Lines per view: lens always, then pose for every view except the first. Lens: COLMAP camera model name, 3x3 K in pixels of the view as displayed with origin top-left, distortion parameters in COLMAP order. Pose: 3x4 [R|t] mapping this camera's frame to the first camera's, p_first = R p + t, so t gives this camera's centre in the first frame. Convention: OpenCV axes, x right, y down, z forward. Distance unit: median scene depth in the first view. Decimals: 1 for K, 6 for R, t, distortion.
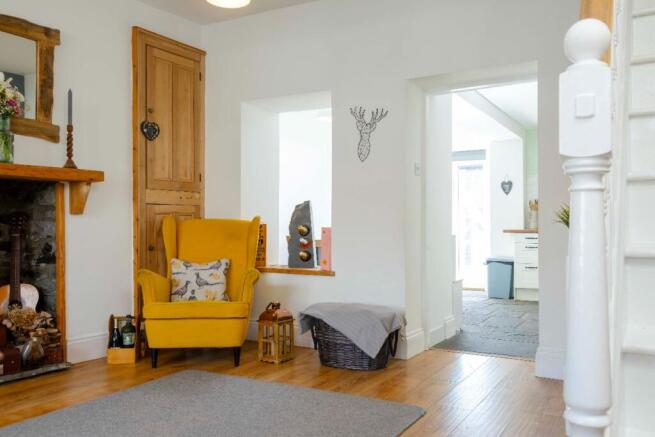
lens RADIAL K [[559.4, 0, 328.6], [0, 559.4, 221.4], [0, 0, 1]] dist [0.032639, -0.010624]
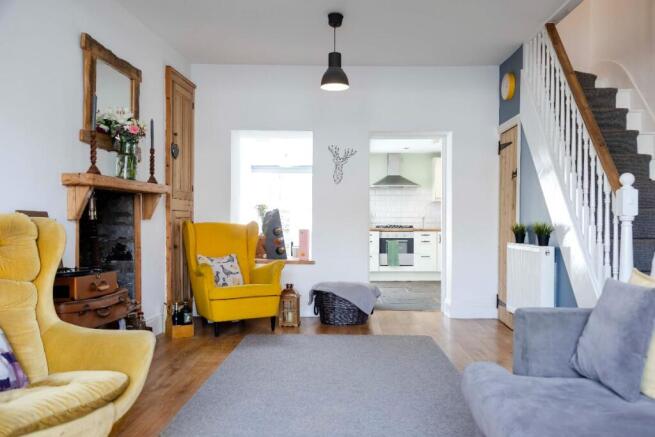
lens RADIAL K [[559.4, 0, 328.6], [0, 559.4, 221.4], [0, 0, 1]] dist [0.032639, -0.010624]
pose [[0.876506, 0.004936, 0.481365, -0.659773], [-0.008834, 0.999944, 0.005831, -0.018875], [-0.481309, -0.009363, 0.876501, -0.257220]]
